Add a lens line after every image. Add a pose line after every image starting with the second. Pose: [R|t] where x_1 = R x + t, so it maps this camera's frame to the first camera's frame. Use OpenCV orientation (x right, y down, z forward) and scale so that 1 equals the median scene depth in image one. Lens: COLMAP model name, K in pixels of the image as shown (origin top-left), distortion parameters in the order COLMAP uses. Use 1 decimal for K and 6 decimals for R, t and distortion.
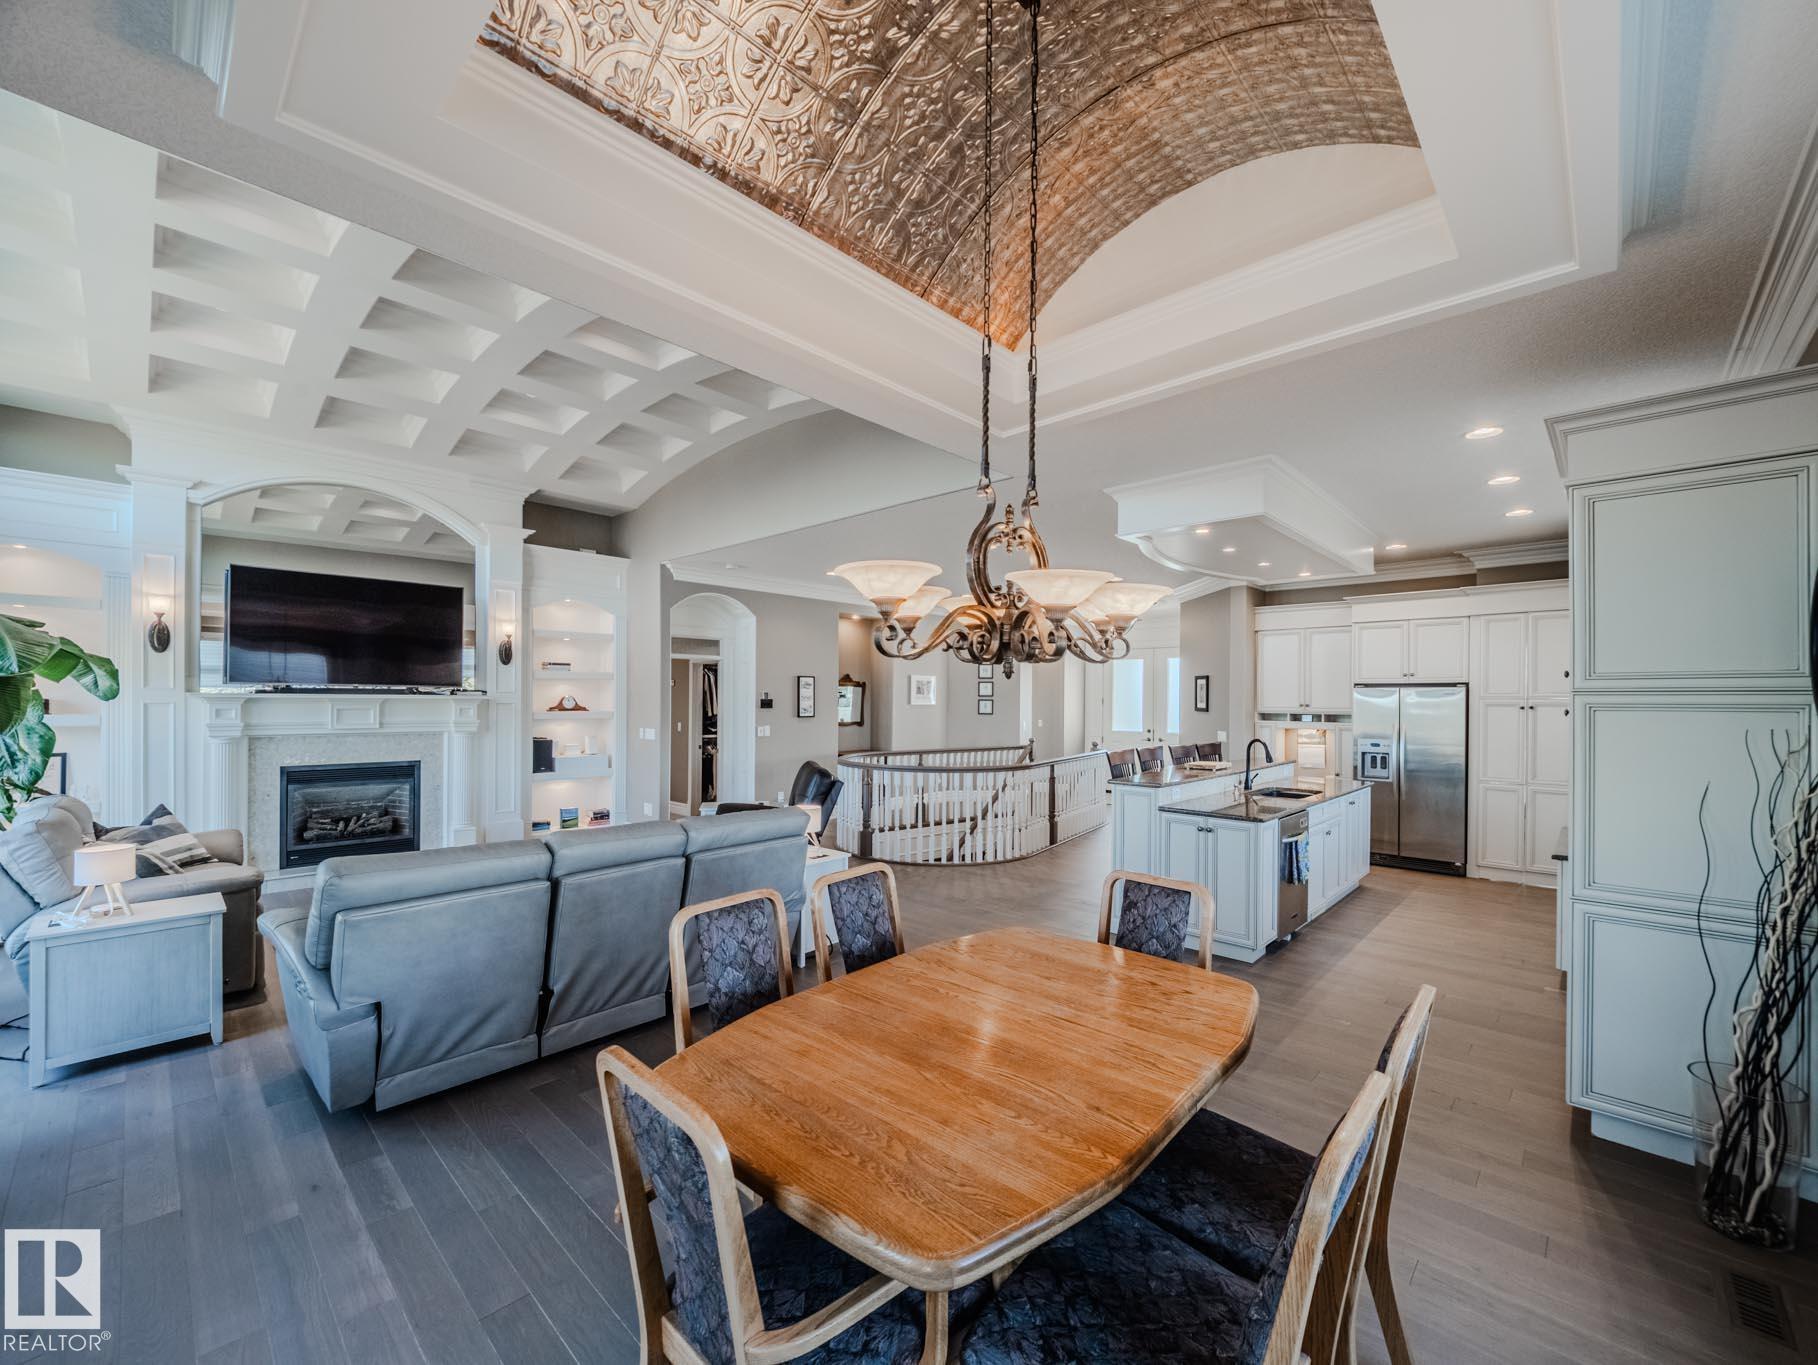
lens RADIAL K [[733.9, 0, 919.8], [0, 733.9, 699.3], [0, 0, 1]] dist [0.015653, -0.017204]
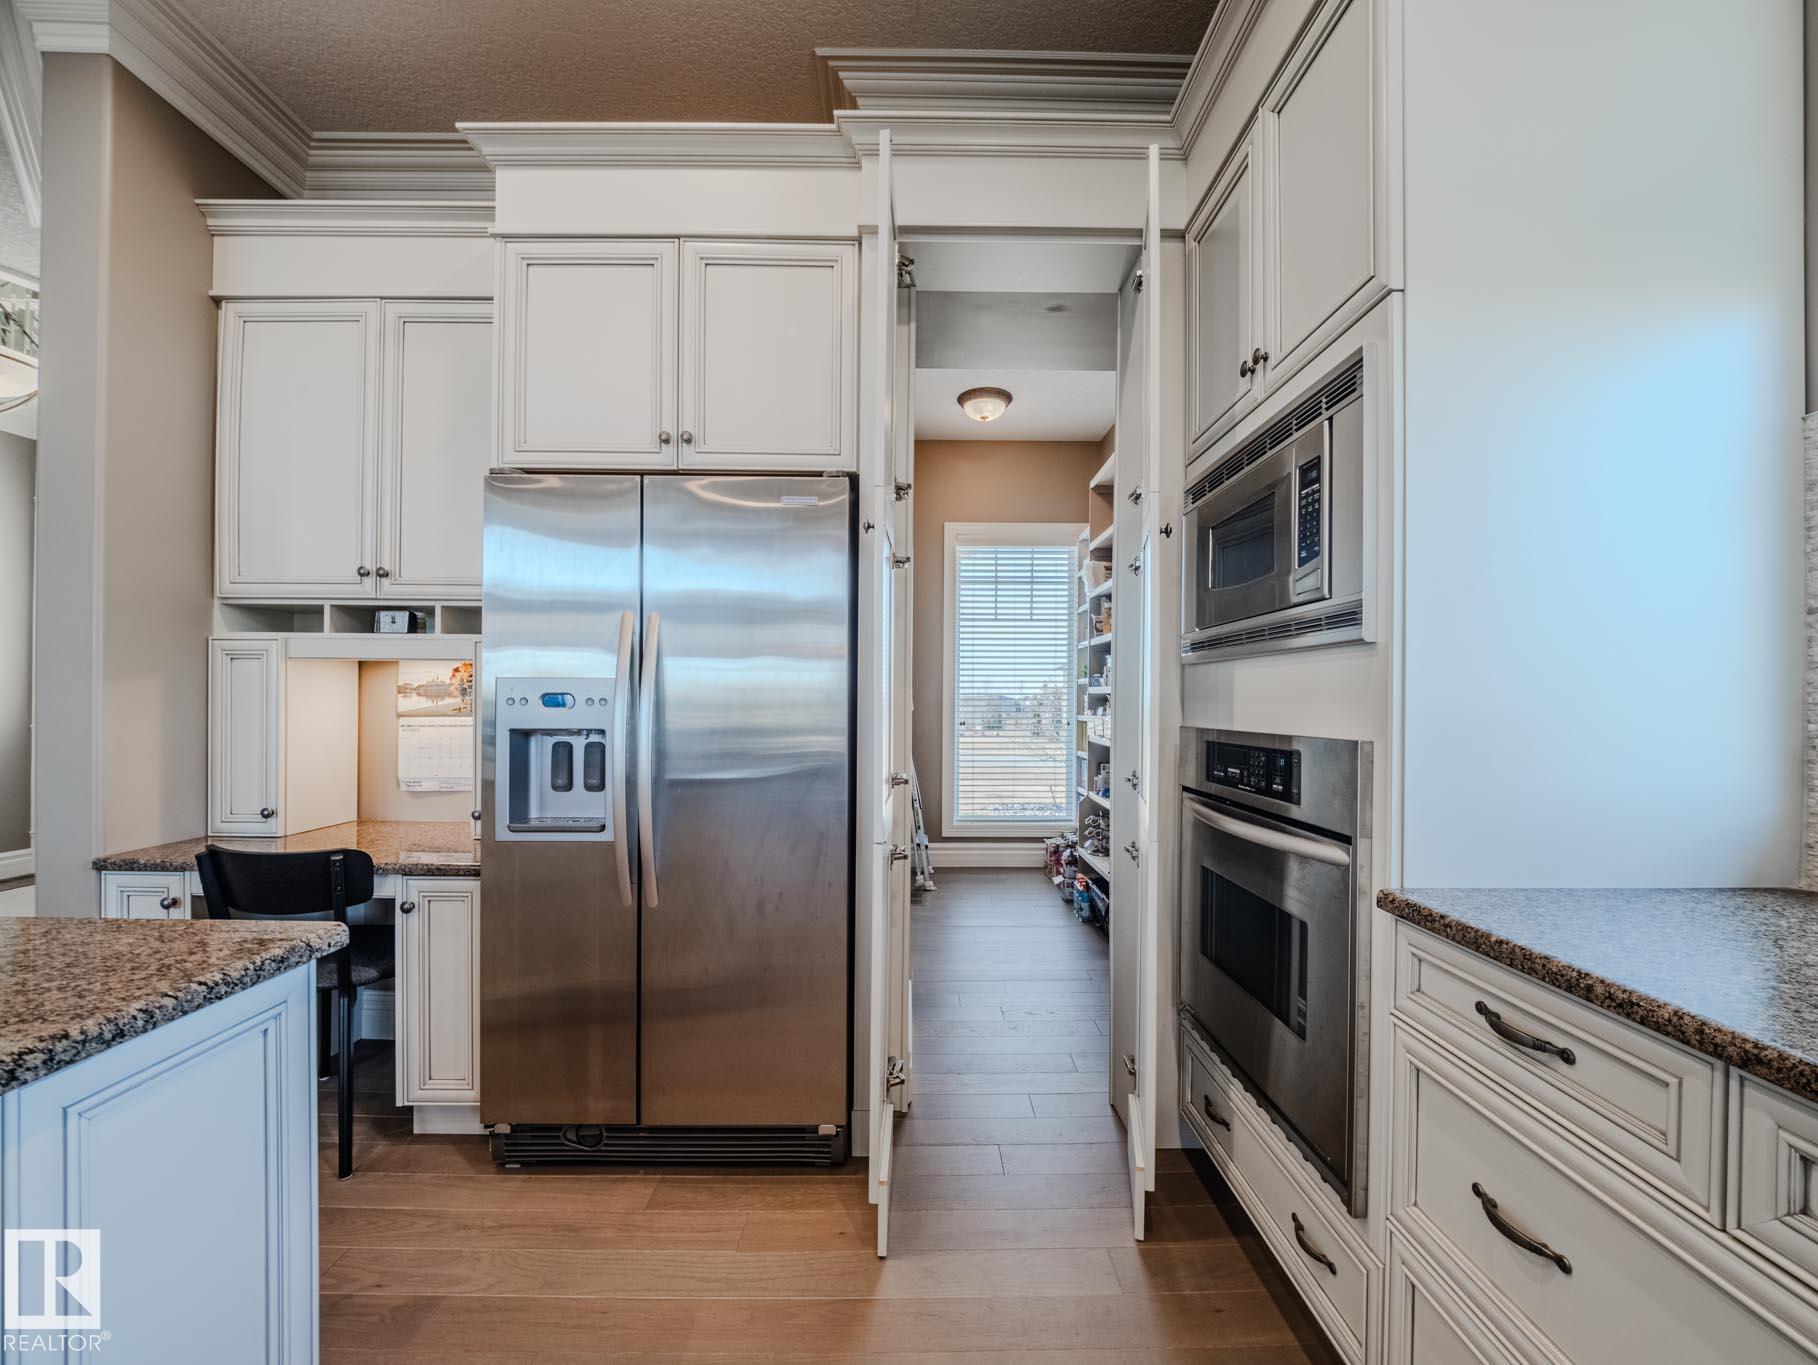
lens RADIAL K [[733.9, 0, 919.8], [0, 733.9, 699.3], [0, 0, 1]] dist [0.015653, -0.017204]
pose [[0.723231, -0.007221, 0.690569, 0.526053], [0.001422, 0.999959, 0.008966, 0.059095], [-0.690605, -0.005503, 0.723211, 0.723002]]
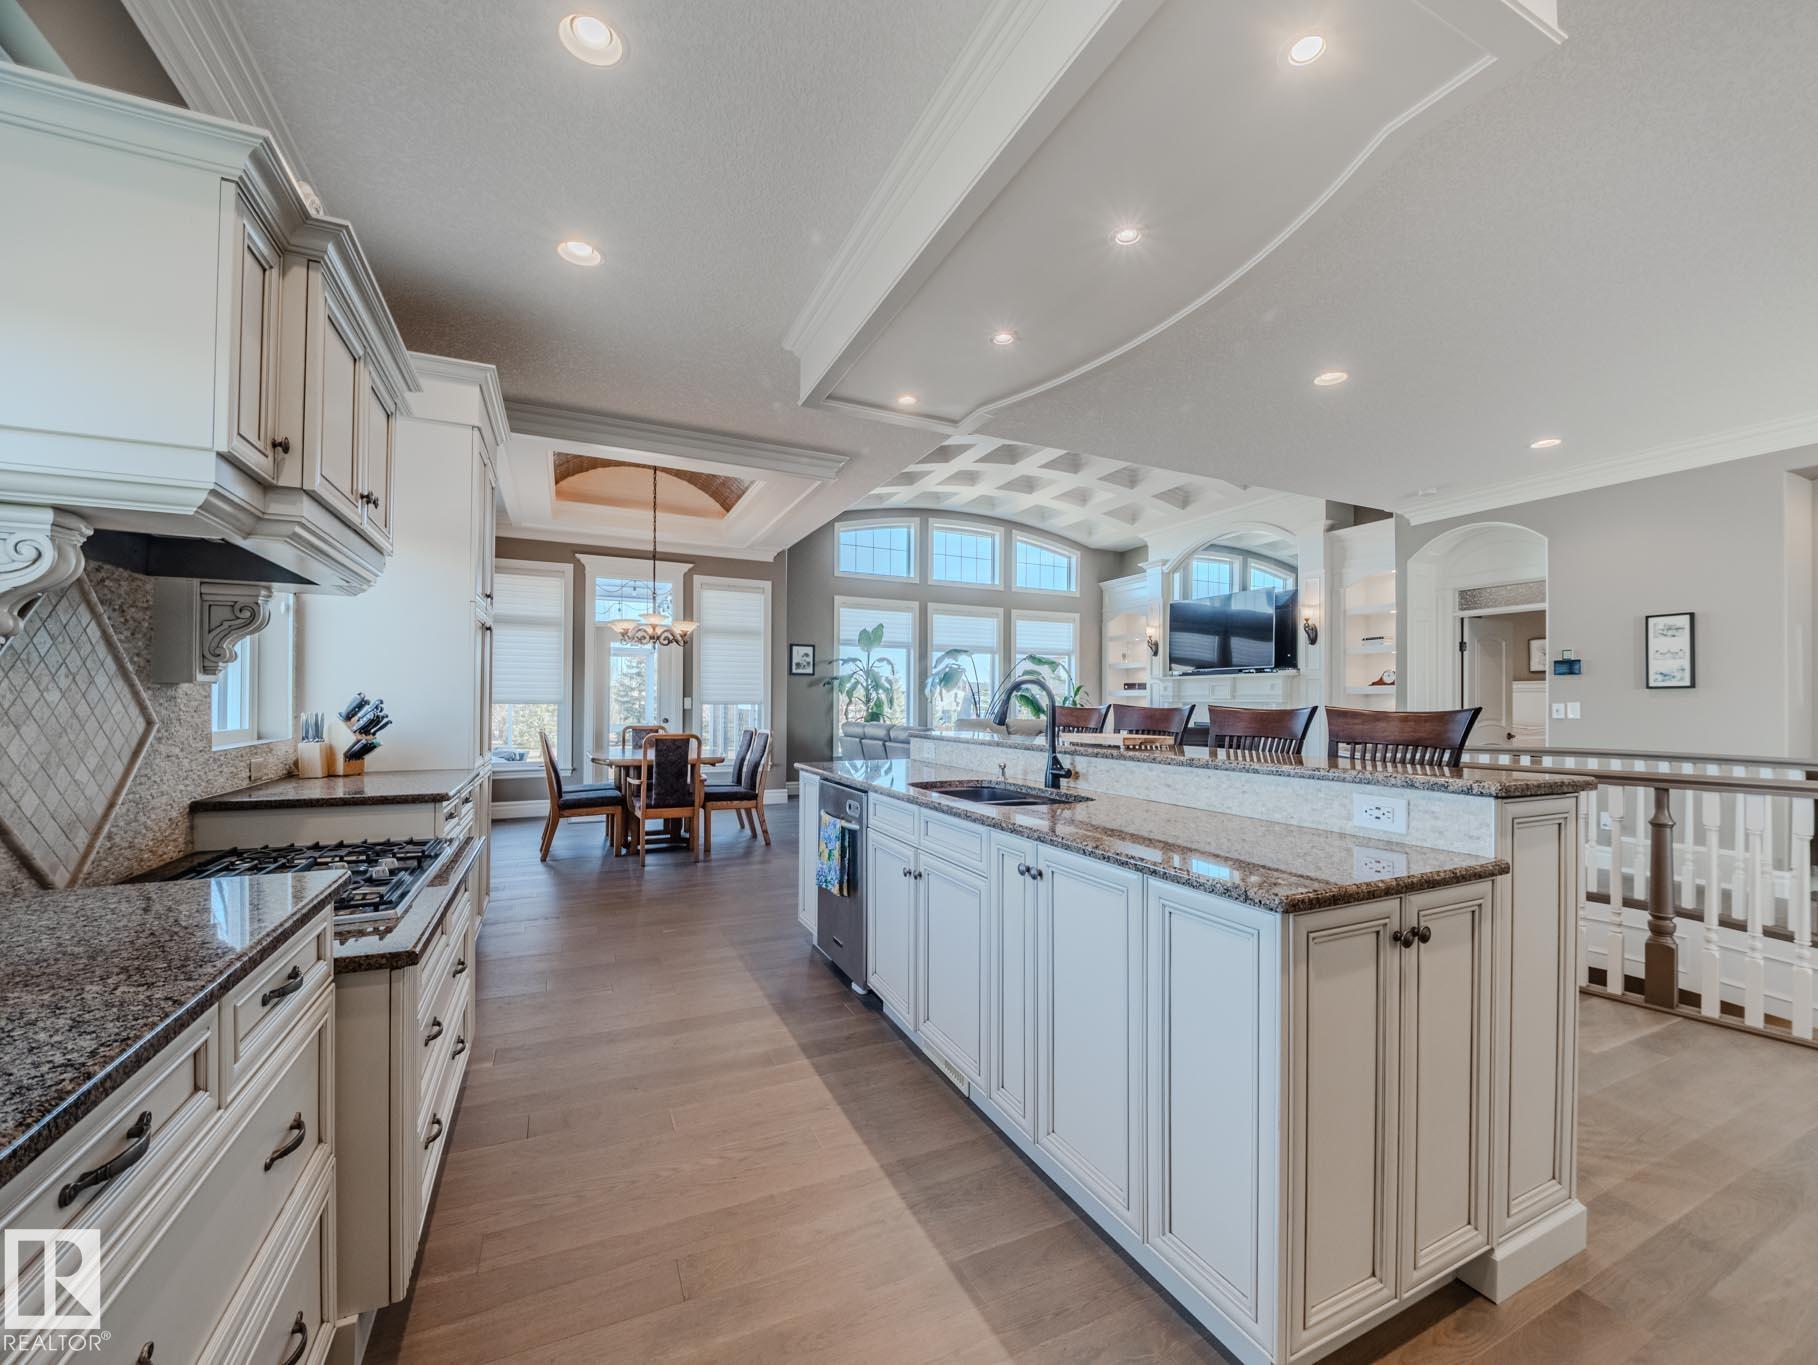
lens RADIAL K [[733.9, 0, 919.8], [0, 733.9, 699.3], [0, 0, 1]] dist [0.015653, -0.017204]
pose [[-0.370981, -0.017242, -0.928480, 0.723964], [-0.011819, 0.999834, -0.013844, 0.059875], [0.928565, 0.005838, -0.371123, 0.871093]]
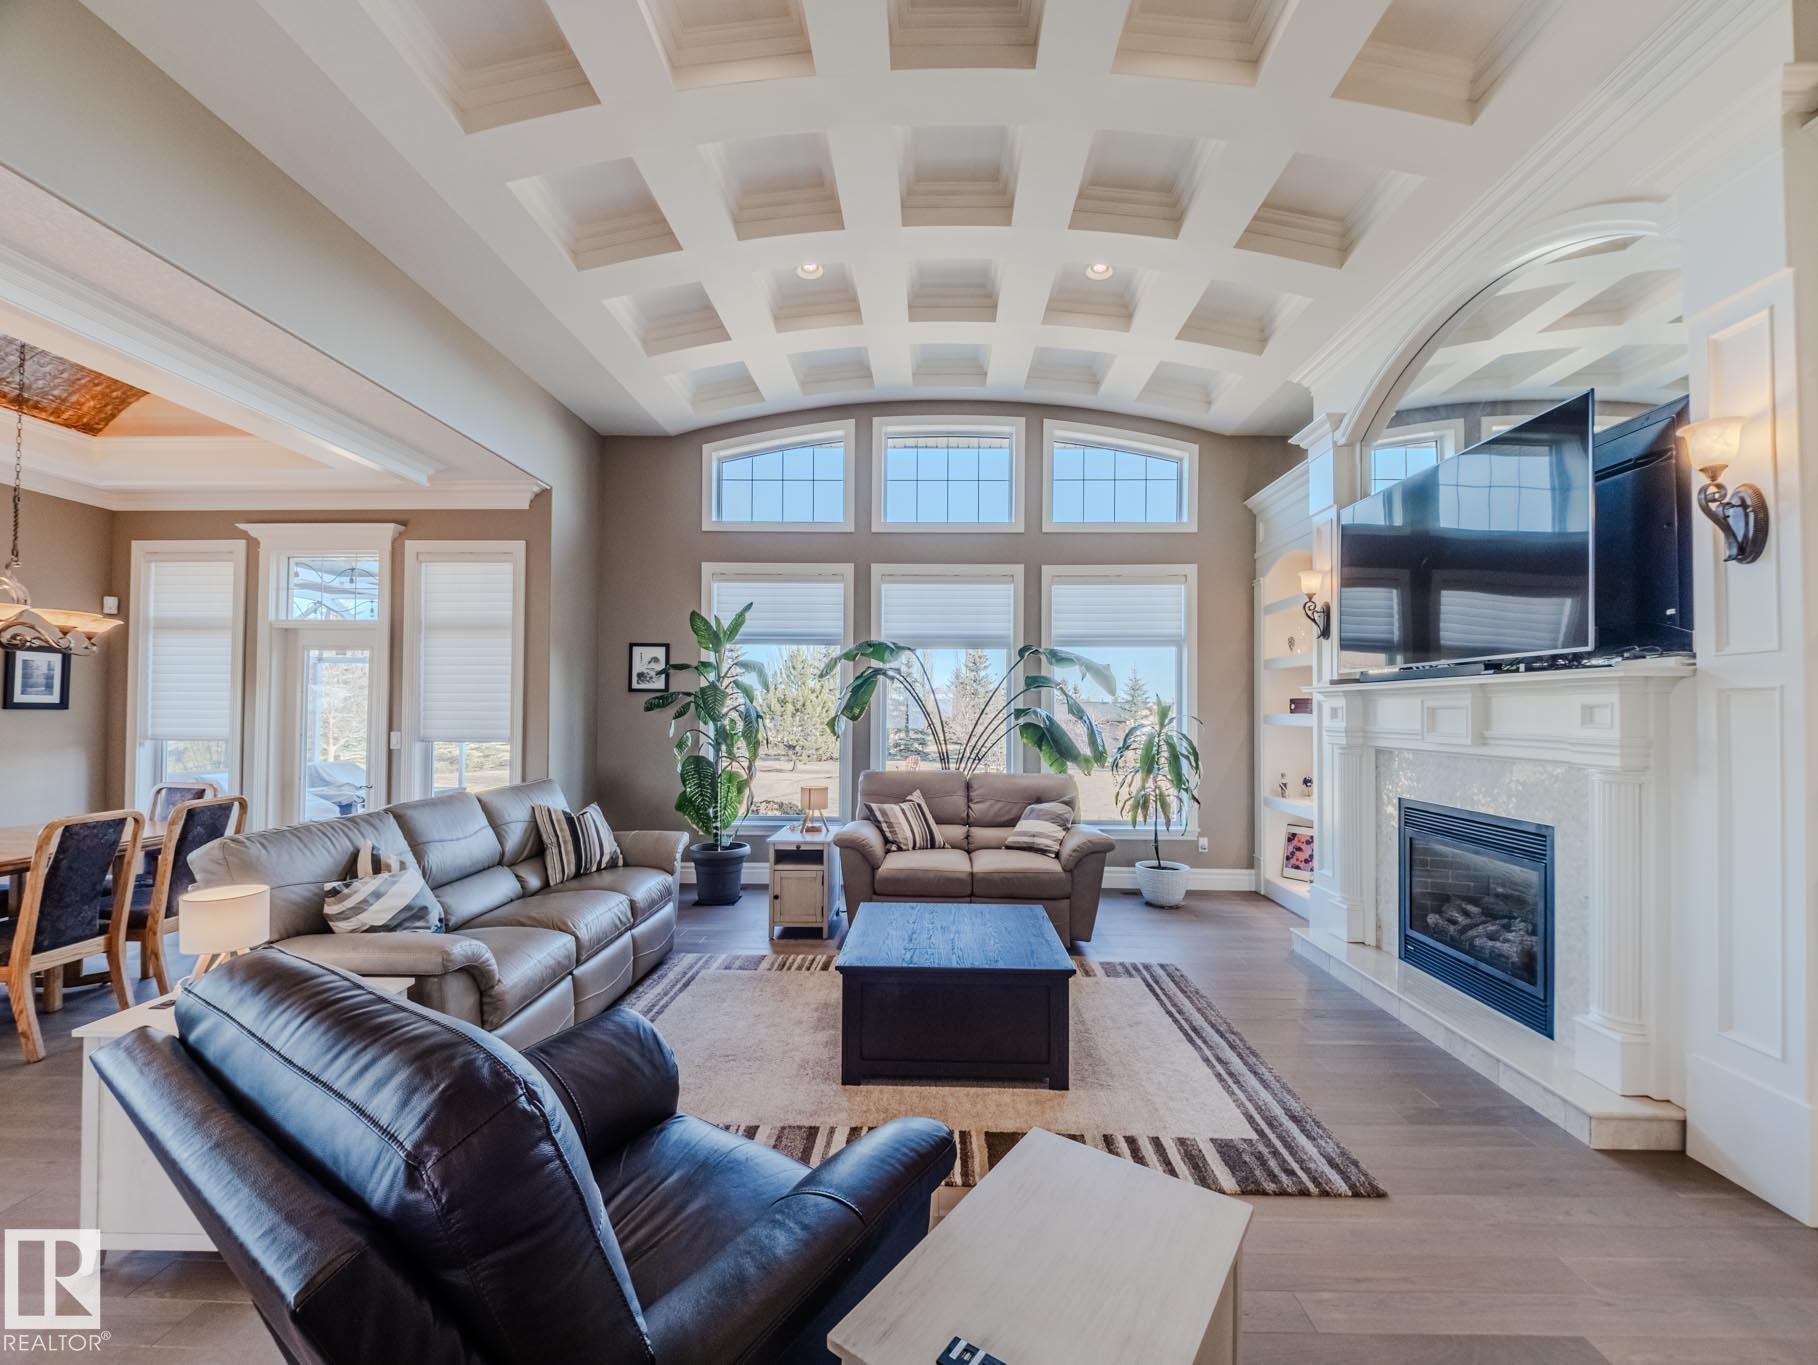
lens RADIAL K [[733.9, 0, 919.8], [0, 733.9, 699.3], [0, 0, 1]] dist [0.015653, -0.017204]
pose [[-0.747426, -0.026367, -0.663822, -0.104404], [-0.015202, 0.999629, -0.022589, 0.022189], [0.664171, -0.006792, -0.747550, 1.008429]]
